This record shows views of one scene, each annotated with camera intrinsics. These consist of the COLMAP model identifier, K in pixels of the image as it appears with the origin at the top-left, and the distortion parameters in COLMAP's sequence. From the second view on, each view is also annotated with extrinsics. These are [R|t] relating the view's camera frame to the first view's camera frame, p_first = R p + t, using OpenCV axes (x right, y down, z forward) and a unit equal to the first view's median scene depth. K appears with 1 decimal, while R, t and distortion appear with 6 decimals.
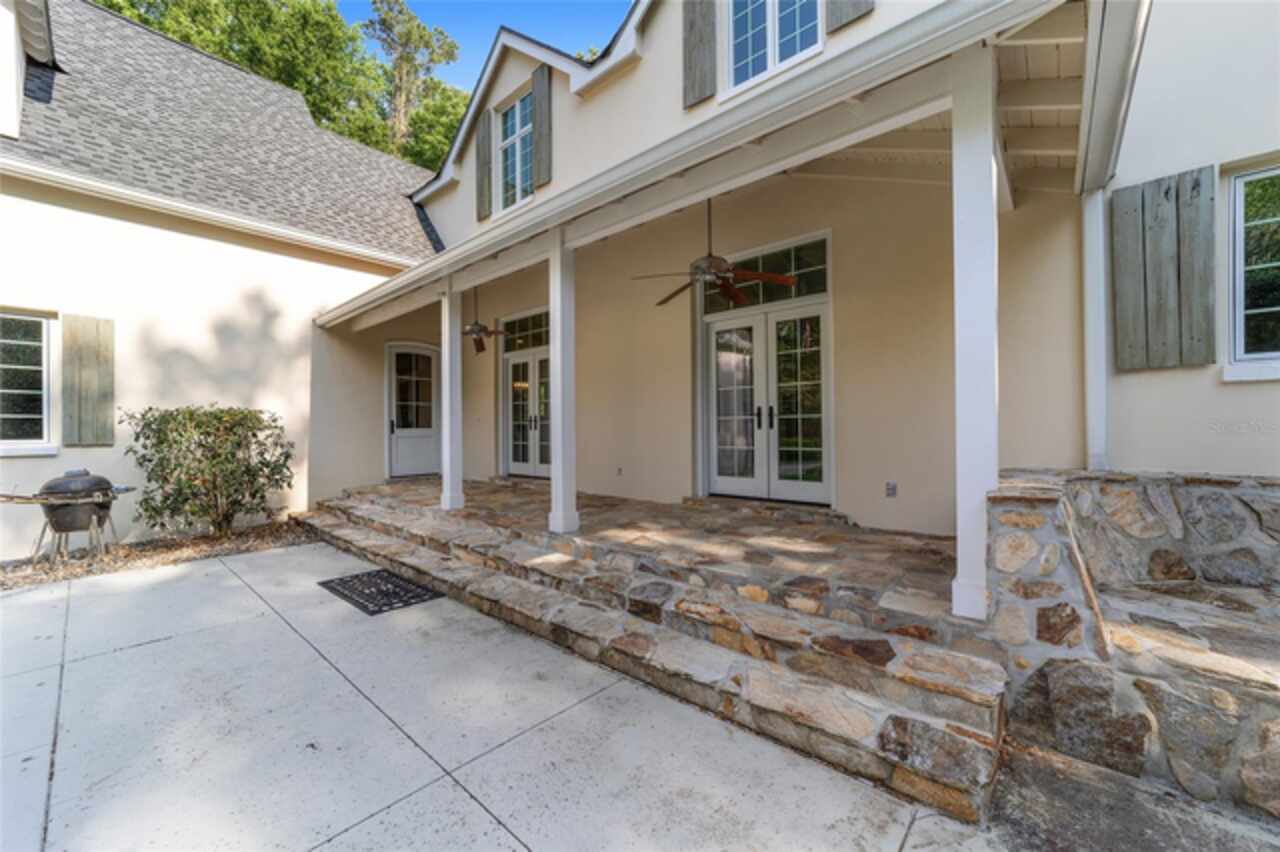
lens RADIAL K [[483.9, 0, 640.6], [0, 483.9, 430.2], [0, 0, 1]] dist [0.002762, 0.001231]
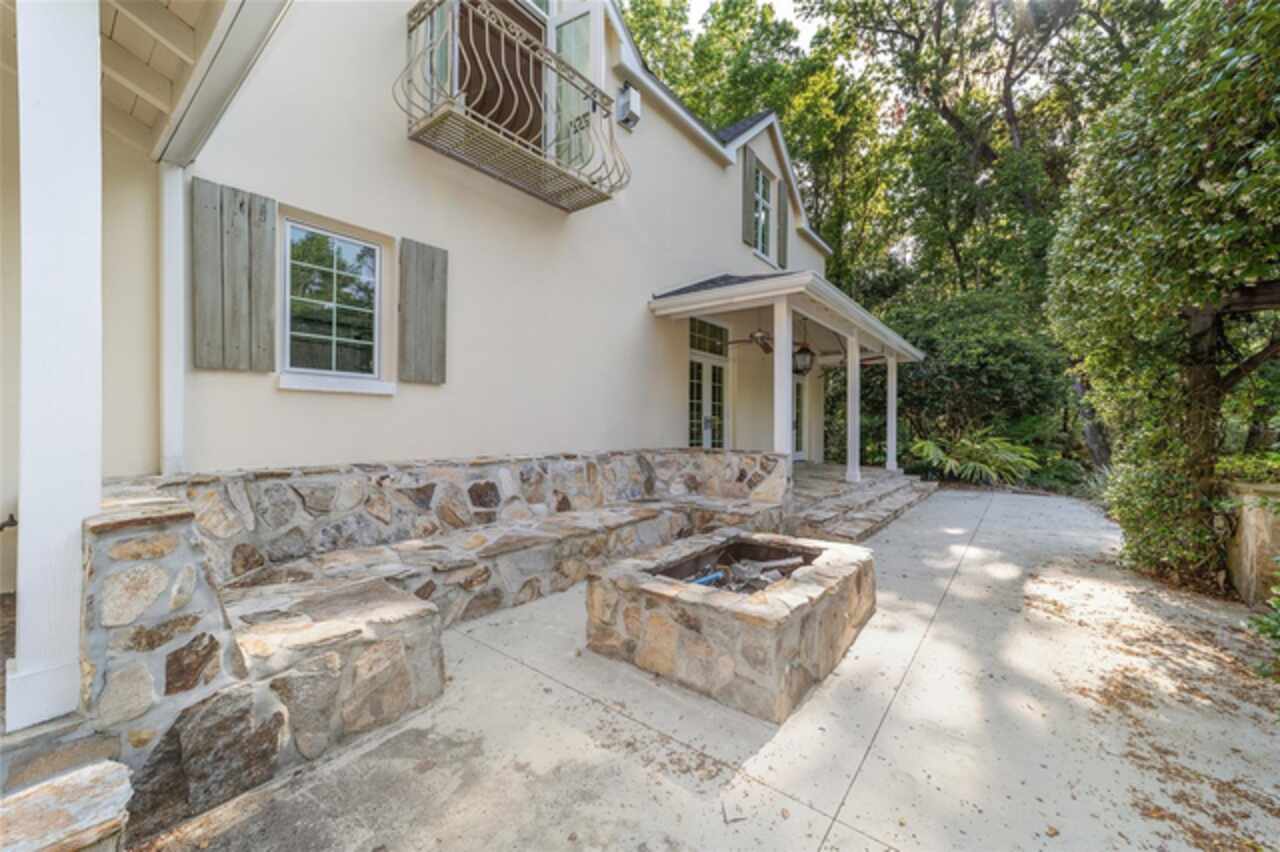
lens RADIAL K [[483.9, 0, 641.2], [0, 483.9, 426.3], [0, 0, 1]] dist [0.002762, 0.001231]
pose [[-0.050771, 0.010258, 0.998658, -0.017500], [-0.008230, 0.999909, -0.010689, -0.004520], [-0.998676, -0.008762, -0.050682, 0.265856]]
